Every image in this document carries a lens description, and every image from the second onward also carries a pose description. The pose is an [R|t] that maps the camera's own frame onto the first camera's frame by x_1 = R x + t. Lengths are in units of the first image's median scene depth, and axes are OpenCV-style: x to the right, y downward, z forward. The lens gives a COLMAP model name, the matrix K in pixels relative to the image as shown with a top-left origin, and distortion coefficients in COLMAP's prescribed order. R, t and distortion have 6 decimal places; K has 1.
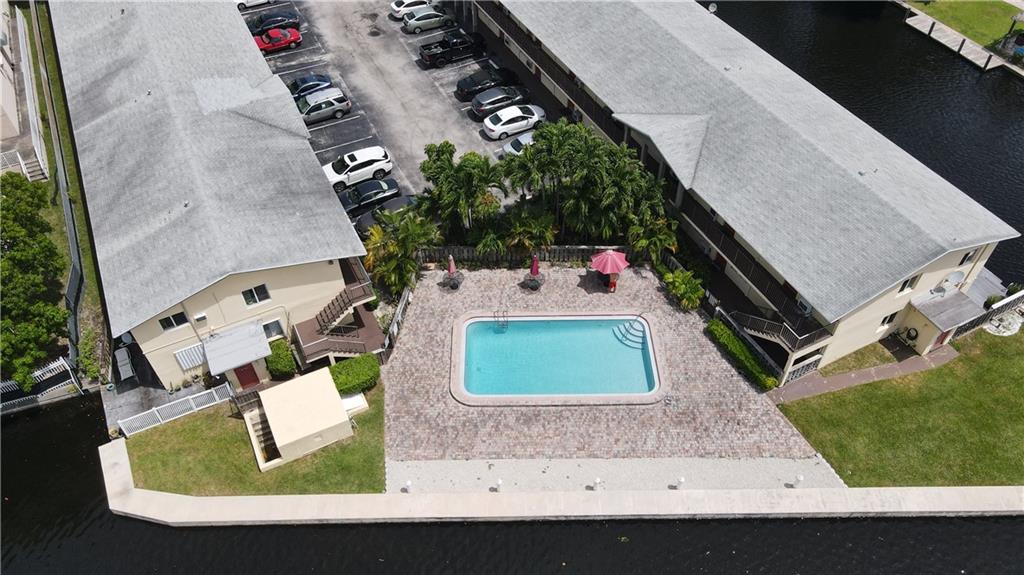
lens RADIAL K [[738.3, 0, 512.0], [0, 738.3, 287.5], [0, 0, 1]] dist [0.008951, 0.007553]
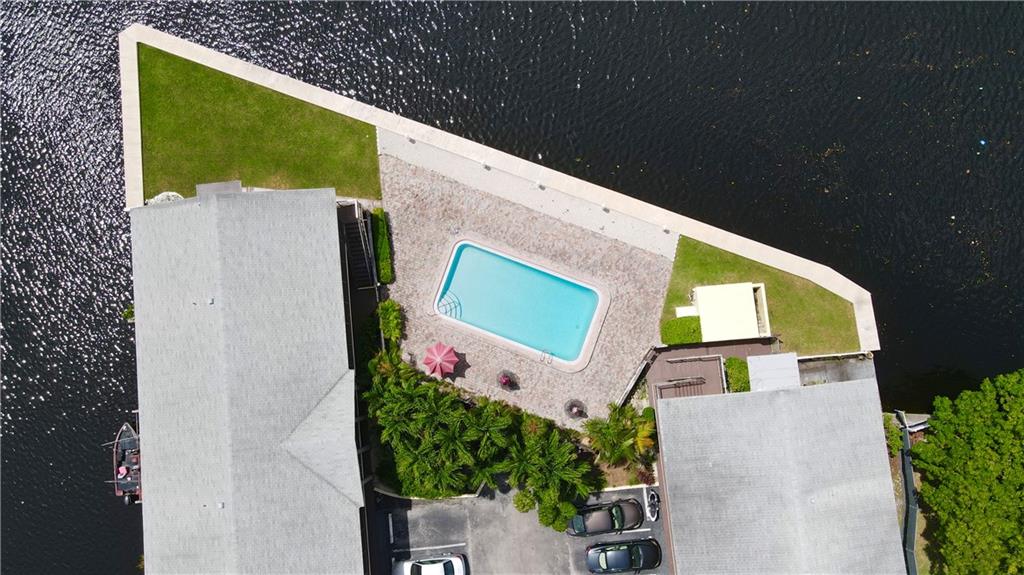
lens RADIAL K [[738.3, 0, 512.0], [0, 738.3, 287.5], [0, 0, 1]] dist [0.008951, 0.007553]
pose [[-0.932284, -0.352528, 0.081057, -0.021856], [0.302503, -0.636953, 0.709071, -0.819946], [-0.198338, 0.685576, 0.700463, 0.140940]]
